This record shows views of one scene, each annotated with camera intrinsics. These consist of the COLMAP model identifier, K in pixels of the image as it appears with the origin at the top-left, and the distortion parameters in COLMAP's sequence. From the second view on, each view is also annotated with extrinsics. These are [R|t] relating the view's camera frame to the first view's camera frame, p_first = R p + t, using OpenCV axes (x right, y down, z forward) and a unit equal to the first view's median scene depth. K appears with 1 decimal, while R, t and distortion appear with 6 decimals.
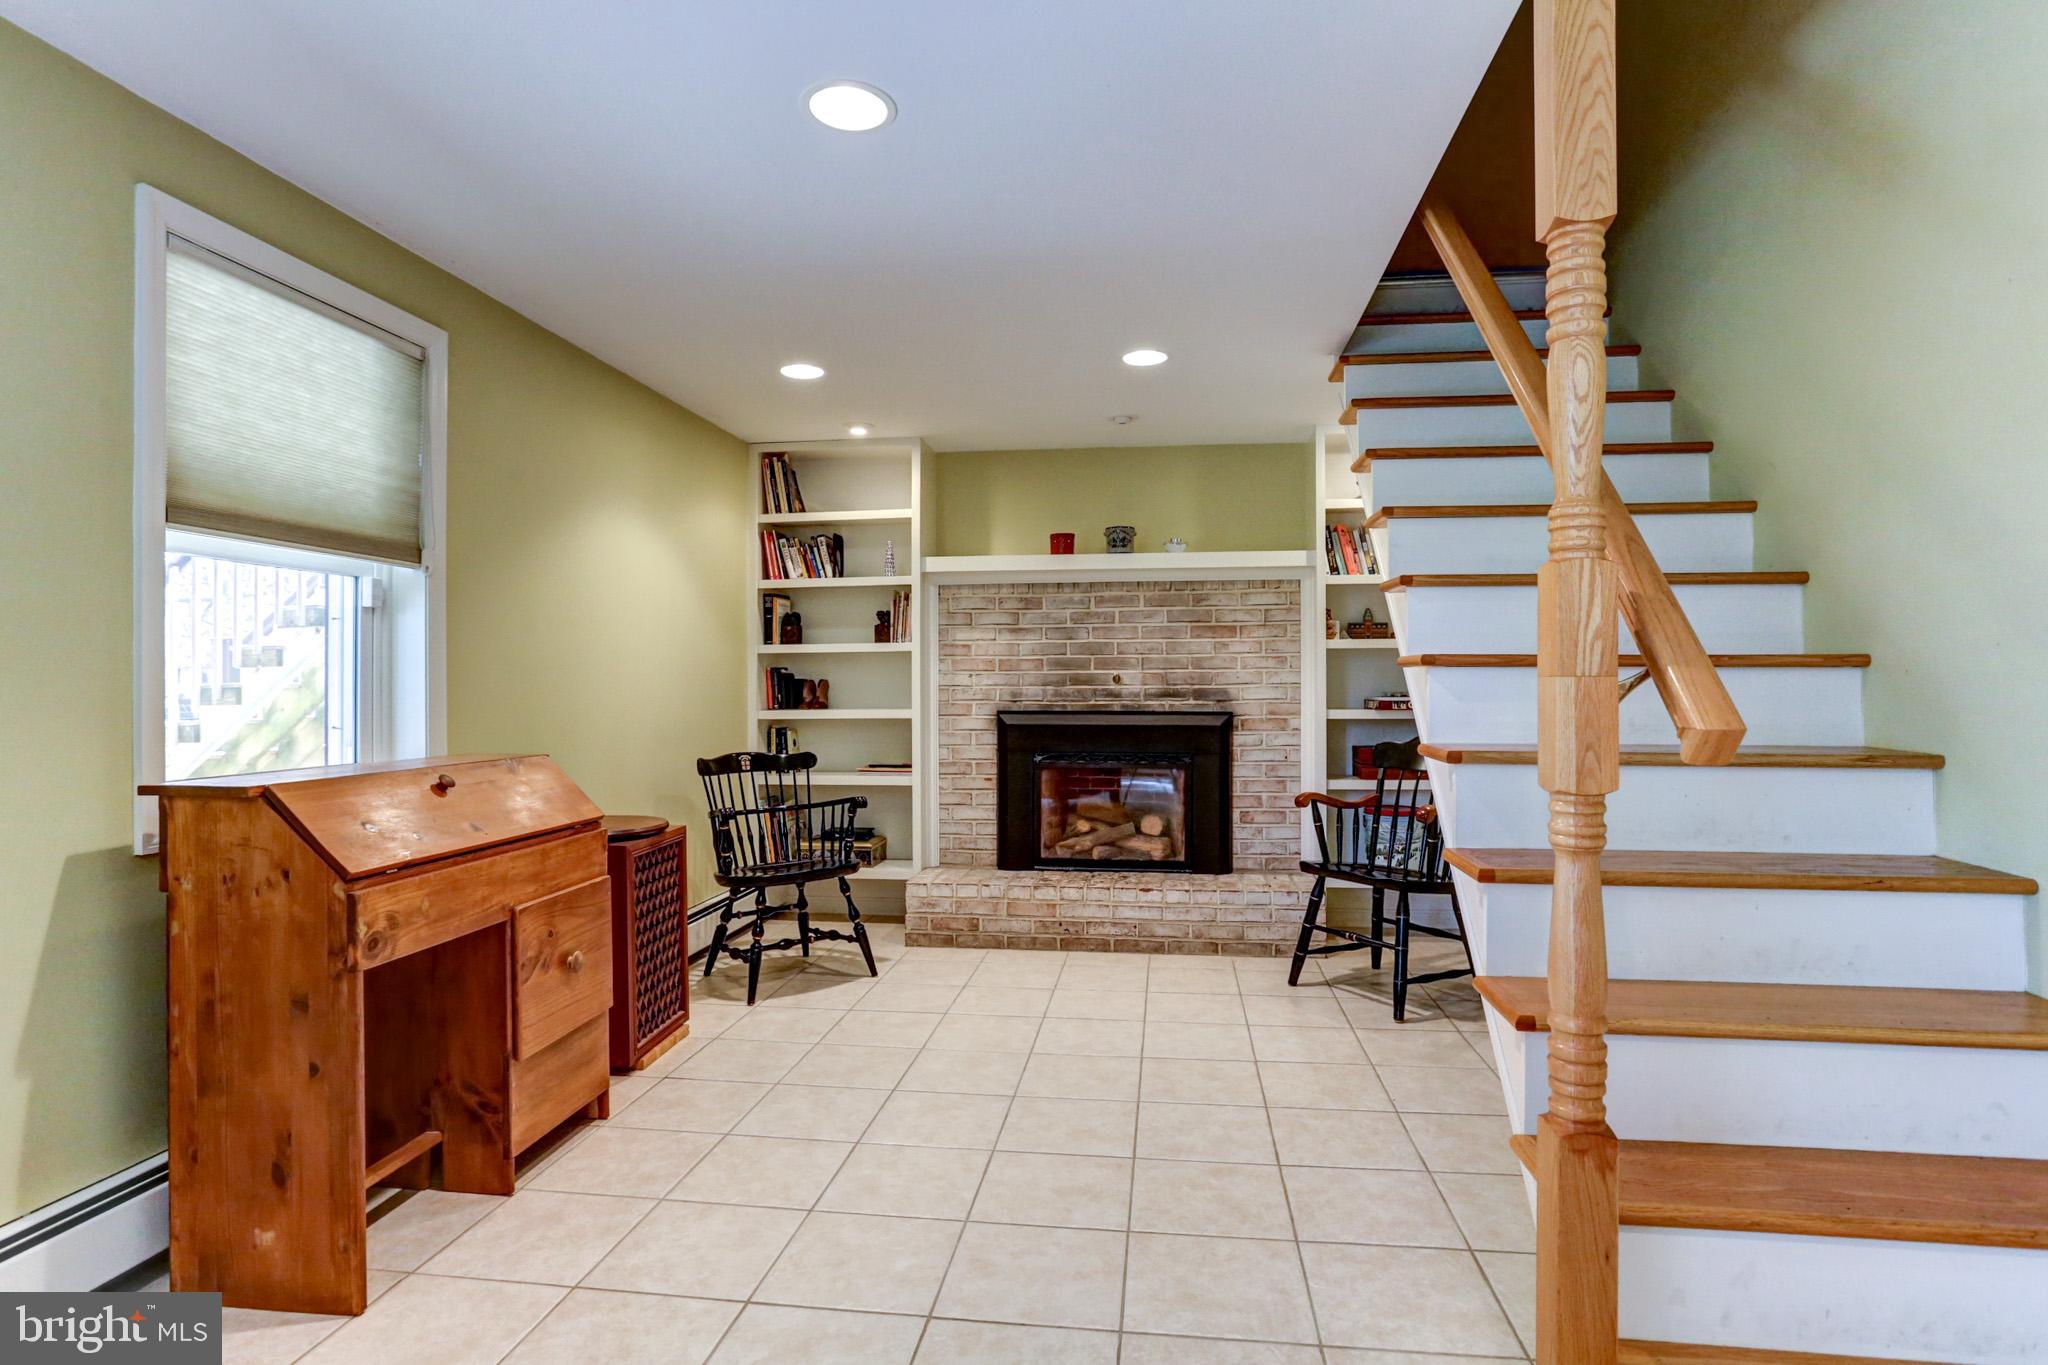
lens RADIAL K [[1104.5, 0, 1032.0], [0, 1104.5, 678.1], [0, 0, 1]] dist [-0.017345, 0.000292]
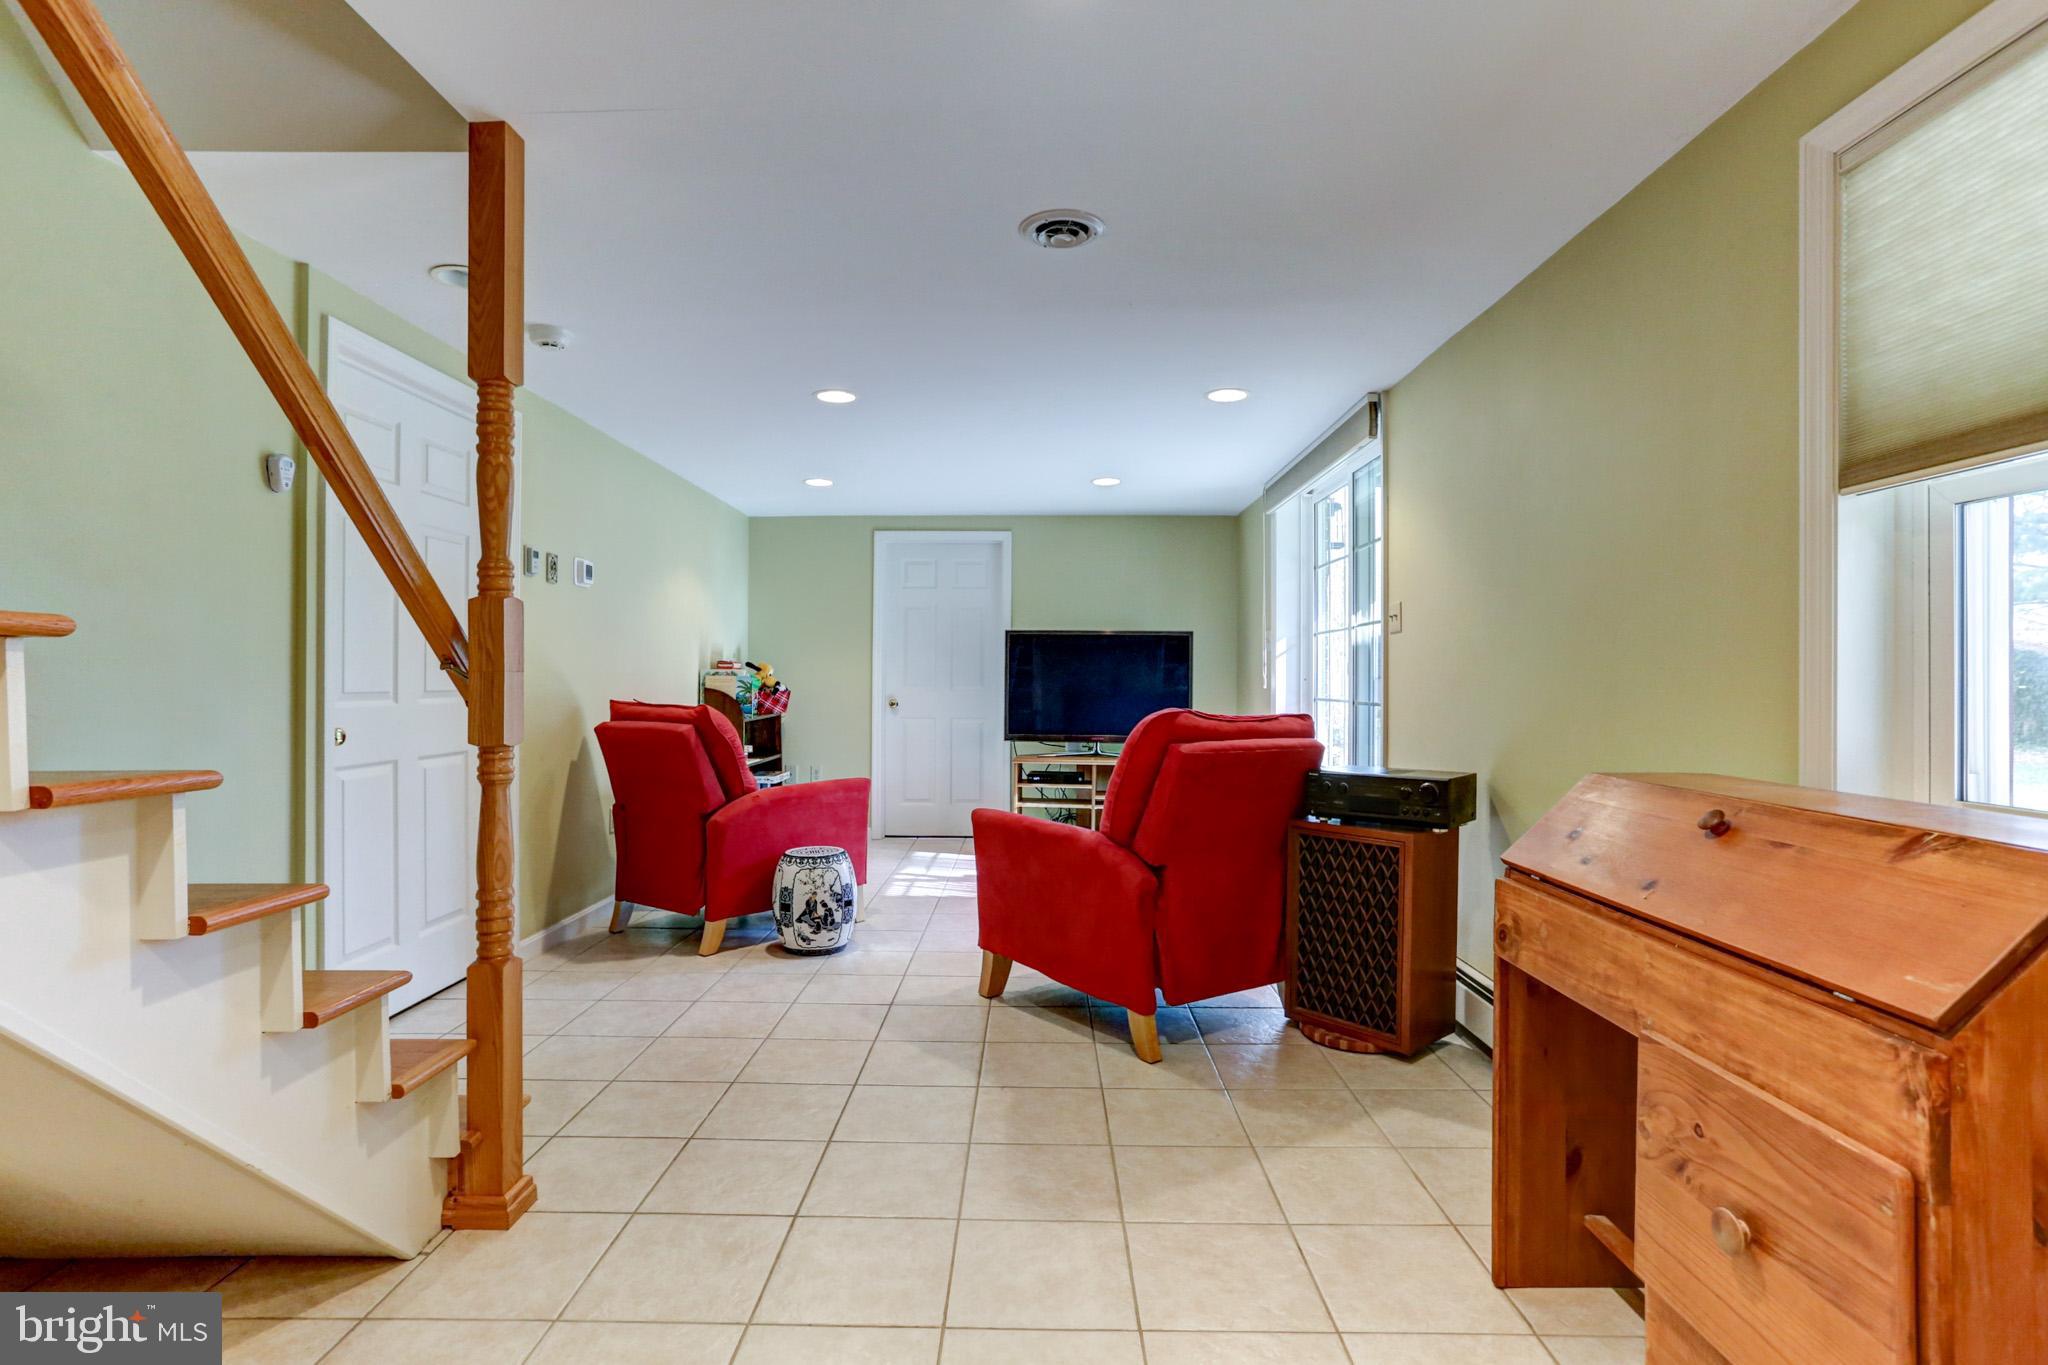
lens RADIAL K [[990.5, 0, 1024.8], [0, 990.5, 679.3], [0, 0, 1]] dist [-0.051680, -0.000148]
pose [[-0.991673, -0.002999, -0.128749, -0.021325], [-0.003056, 0.999995, 0.000248, 0.004612], [0.128748, 0.000639, -0.991677, 0.686132]]
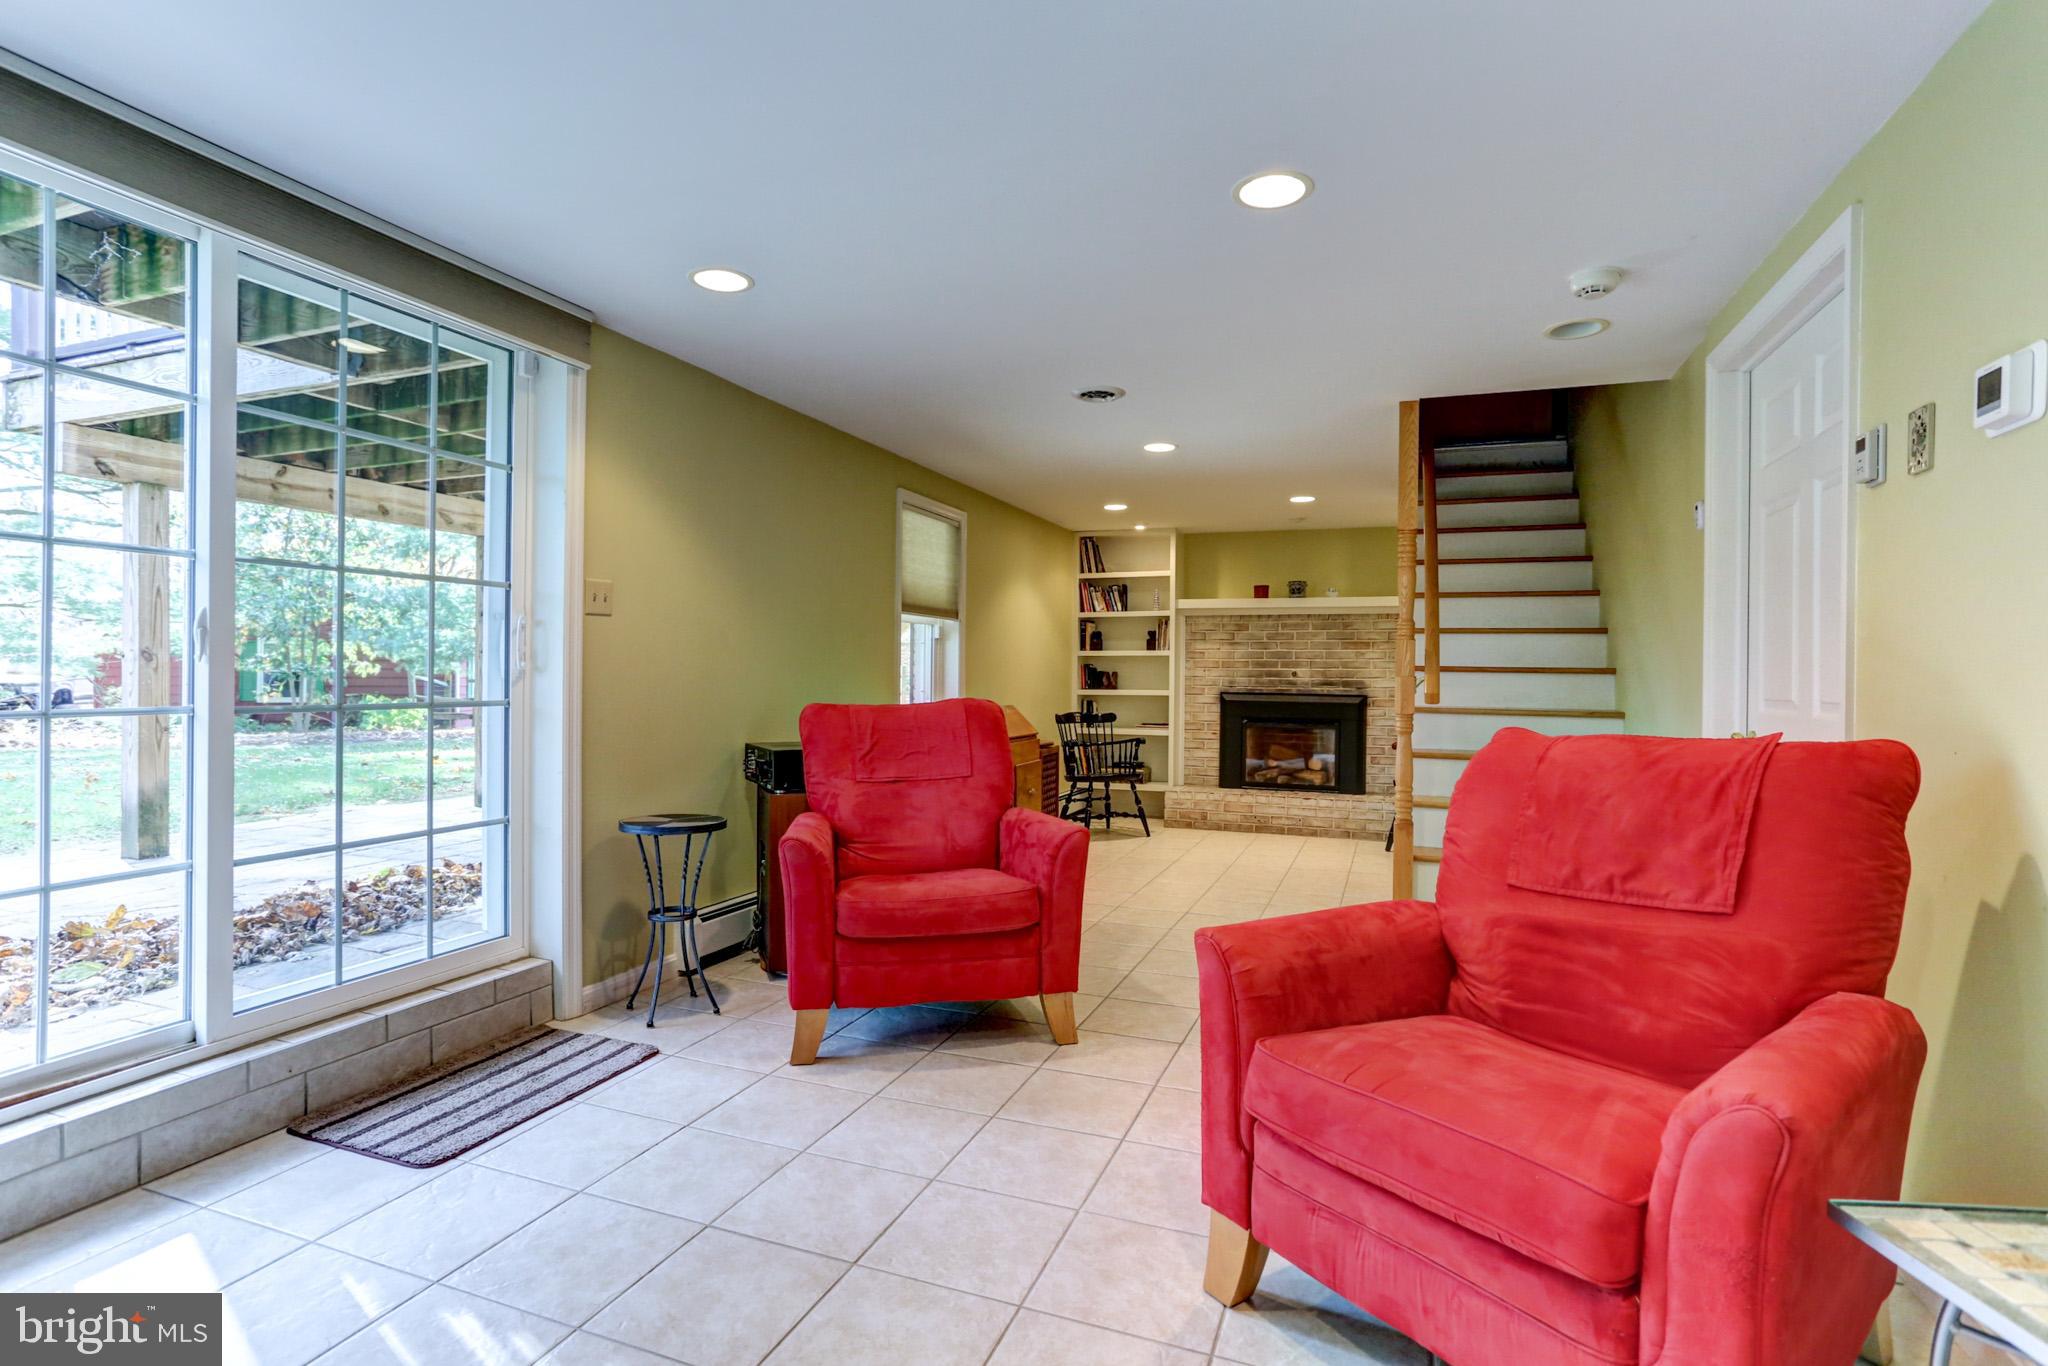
lens RADIAL K [[990.5, 0, 1042.1], [0, 990.5, 674.7], [0, 0, 1]] dist [-0.051680, -0.000148]
pose [[0.976591, 0.013332, -0.214689, 0.025799], [-0.012257, 0.999905, 0.006339, -0.002759], [0.214753, -0.003559, 0.976662, -0.512261]]
